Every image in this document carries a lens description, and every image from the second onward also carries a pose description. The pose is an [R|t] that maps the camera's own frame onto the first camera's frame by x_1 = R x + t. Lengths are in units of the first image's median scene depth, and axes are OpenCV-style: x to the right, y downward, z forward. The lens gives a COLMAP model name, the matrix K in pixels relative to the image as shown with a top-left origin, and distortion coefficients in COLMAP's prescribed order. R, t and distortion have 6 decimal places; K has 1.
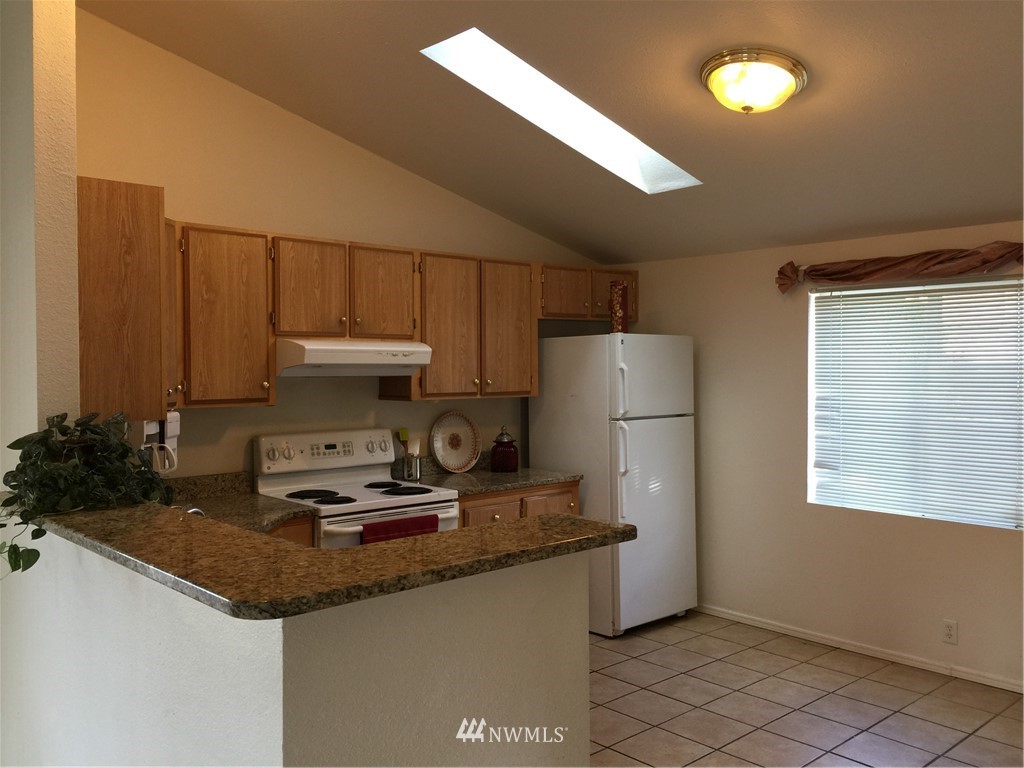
lens RADIAL K [[868.5, 0, 510.4], [0, 868.5, 385.0], [0, 0, 1]] dist [0.047973, -0.042223]
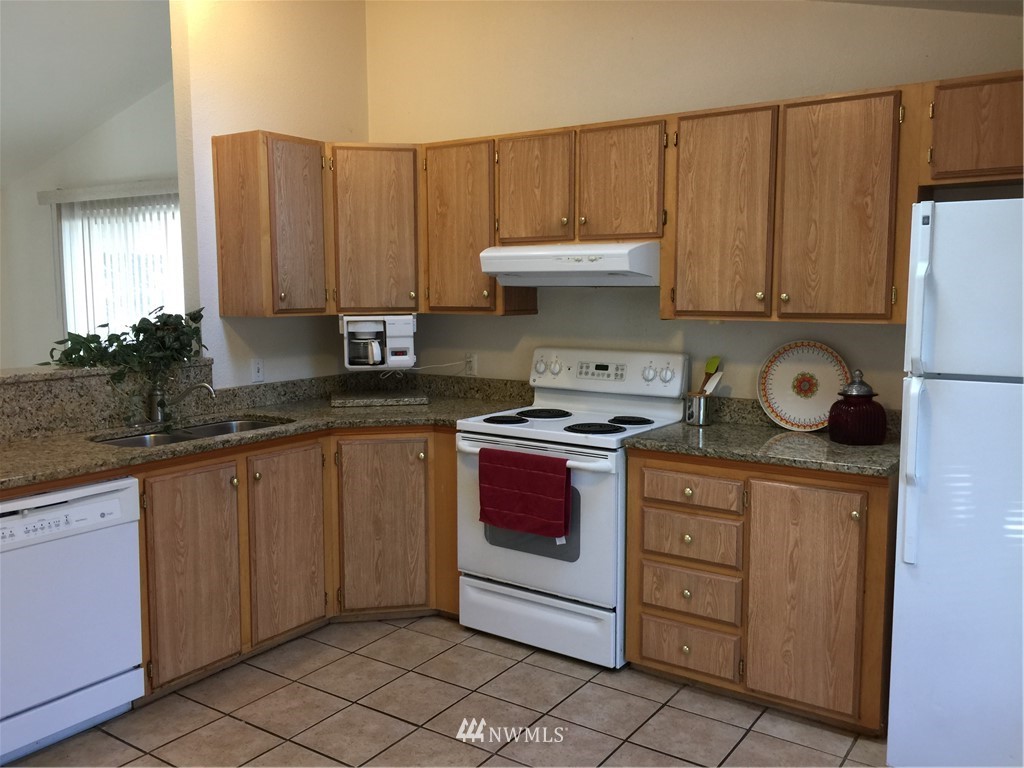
lens RADIAL K [[868.5, 0, 510.4], [0, 868.5, 380.3], [0, 0, 1]] dist [0.047973, -0.042223]
pose [[0.223016, 0.107605, -0.968858, 0.631897], [-0.020499, 0.994187, 0.105699, -0.006766], [0.974599, -0.003712, 0.223925, 0.725718]]
